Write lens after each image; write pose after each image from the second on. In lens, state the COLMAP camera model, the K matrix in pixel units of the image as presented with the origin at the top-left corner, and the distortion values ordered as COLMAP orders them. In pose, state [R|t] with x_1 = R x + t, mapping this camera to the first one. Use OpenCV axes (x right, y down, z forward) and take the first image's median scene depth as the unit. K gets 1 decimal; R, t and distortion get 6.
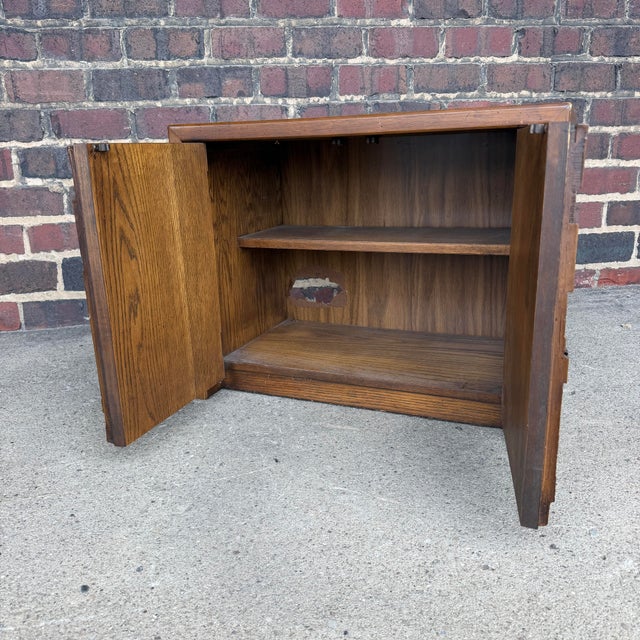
lens RADIAL K [[608.5, 0, 323.5], [0, 608.5, 322.2], [0, 0, 1]] dist [0.005269, -0.016528]
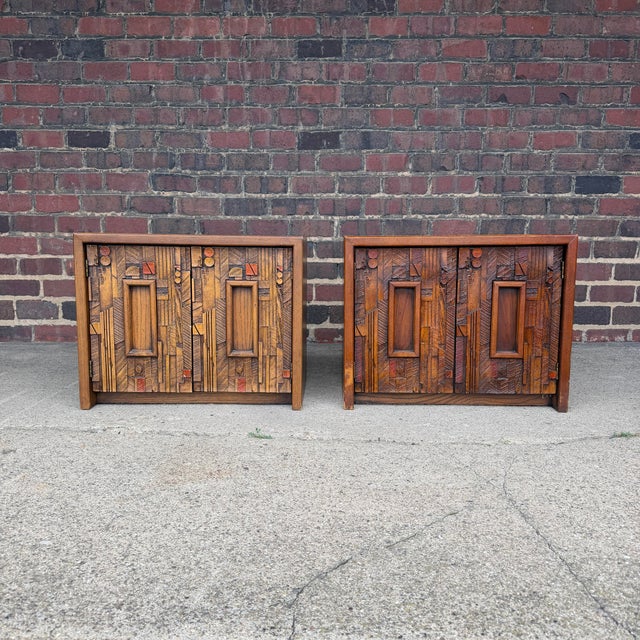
lens RADIAL K [[599.3, 0, 320.0], [0, 599.3, 320.0], [0, 0, 1]] dist [0.186907, -0.413861]
pose [[0.987103, 0.054182, -0.150640, 0.171242], [-0.072910, 0.989883, -0.121719, 0.126511], [0.142521, 0.131132, 0.981067, -0.617812]]
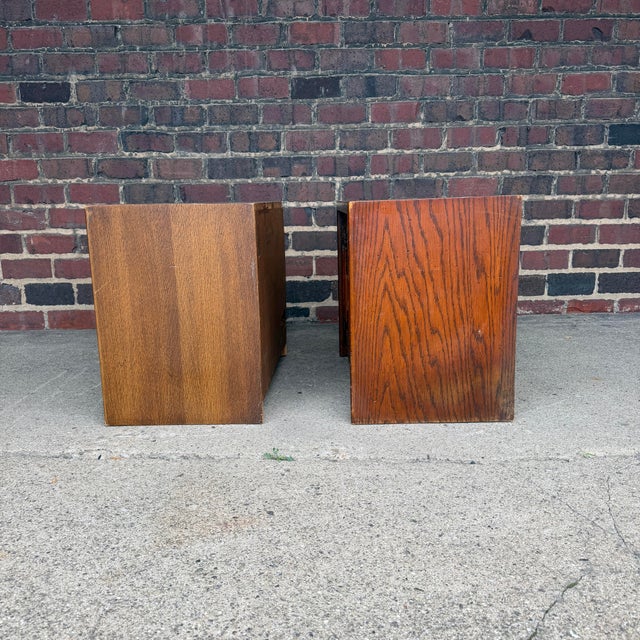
lens RADIAL K [[602.4, 0, 315.0], [0, 602.4, 321.5], [0, 0, 1]] dist [0.106515, -0.190936]
pose [[0.992735, 0.032954, -0.115721, 0.073089], [-0.040392, 0.997226, -0.062527, 0.074377], [0.113340, 0.066747, 0.991312, -0.433303]]
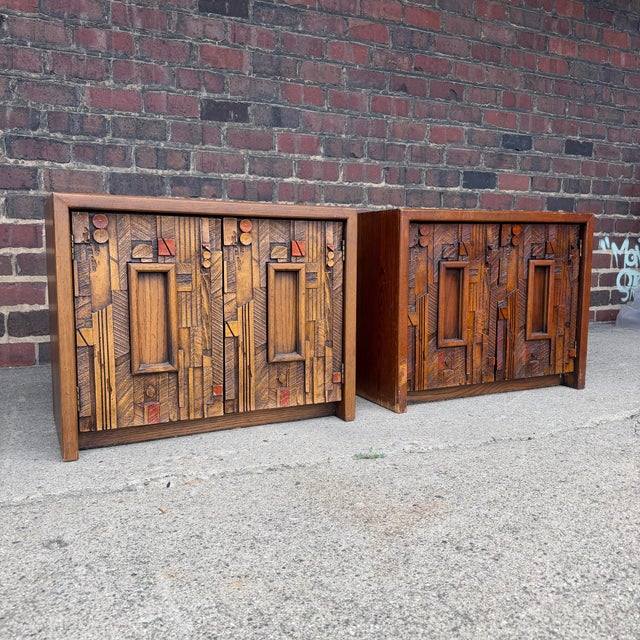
lens RADIAL K [[599.3, 0, 320.0], [0, 599.3, 320.0], [0, 0, 1]] dist [0.186907, -0.413861]
pose [[0.951149, -0.004184, 0.308704, -0.339159], [0.051766, 0.987913, -0.146108, 0.138703], [-0.304361, 0.154951, 0.939869, -0.382674]]
